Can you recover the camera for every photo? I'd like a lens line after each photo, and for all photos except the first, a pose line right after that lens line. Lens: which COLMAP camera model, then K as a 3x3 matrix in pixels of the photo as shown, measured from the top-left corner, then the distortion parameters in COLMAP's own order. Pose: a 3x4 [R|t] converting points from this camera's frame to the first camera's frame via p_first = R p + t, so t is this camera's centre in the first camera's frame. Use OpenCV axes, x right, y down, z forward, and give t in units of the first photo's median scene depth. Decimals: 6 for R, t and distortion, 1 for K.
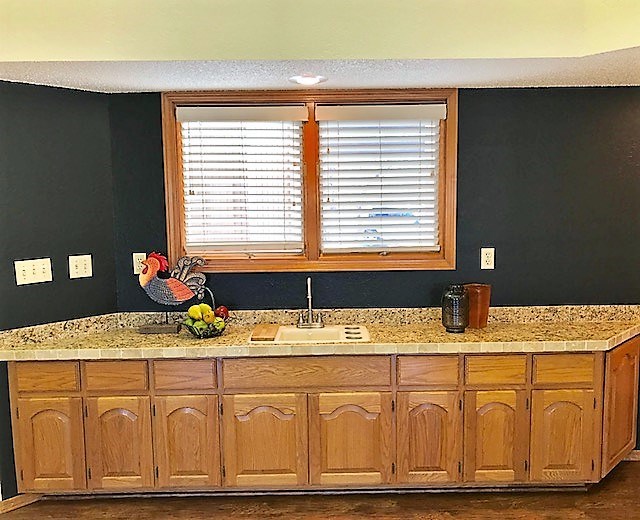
lens RADIAL K [[541.6, 0, 321.1], [0, 541.6, 268.0], [0, 0, 1]] dist [0.006613, 0.003898]
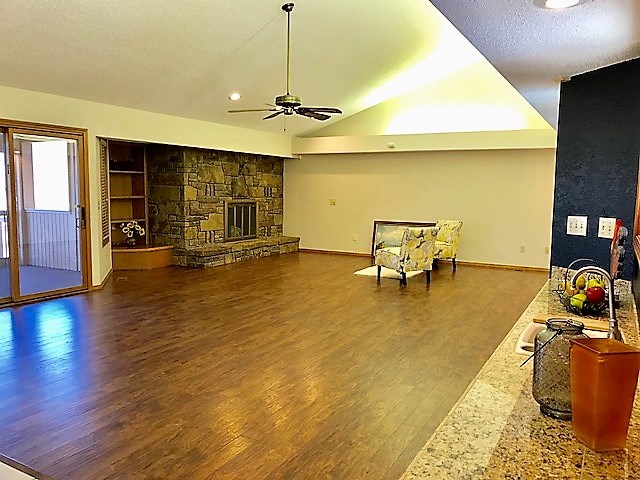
lens RADIAL K [[528.1, 0, 320.0], [0, 528.1, 240.0], [0, 0, 1]] dist [0.008663, 0.010687]
pose [[-0.502354, 0.091151, -0.859844, 0.748209], [-0.106203, 0.980394, 0.165978, -0.092657], [0.858115, 0.174697, -0.482824, 1.012833]]
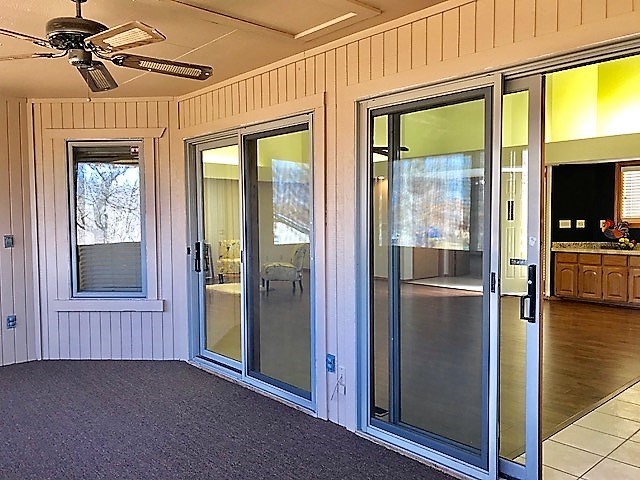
lens RADIAL K [[532.0, 0, 320.0], [0, 532.0, 240.0], [0, 0, 1]] dist [0.077793, -0.094341]
pose [[0.662413, 0.045956, -0.747728, 0.783648], [-0.087259, 0.996056, -0.016085, 0.248924], [0.744040, 0.075901, 0.663810, -1.920508]]
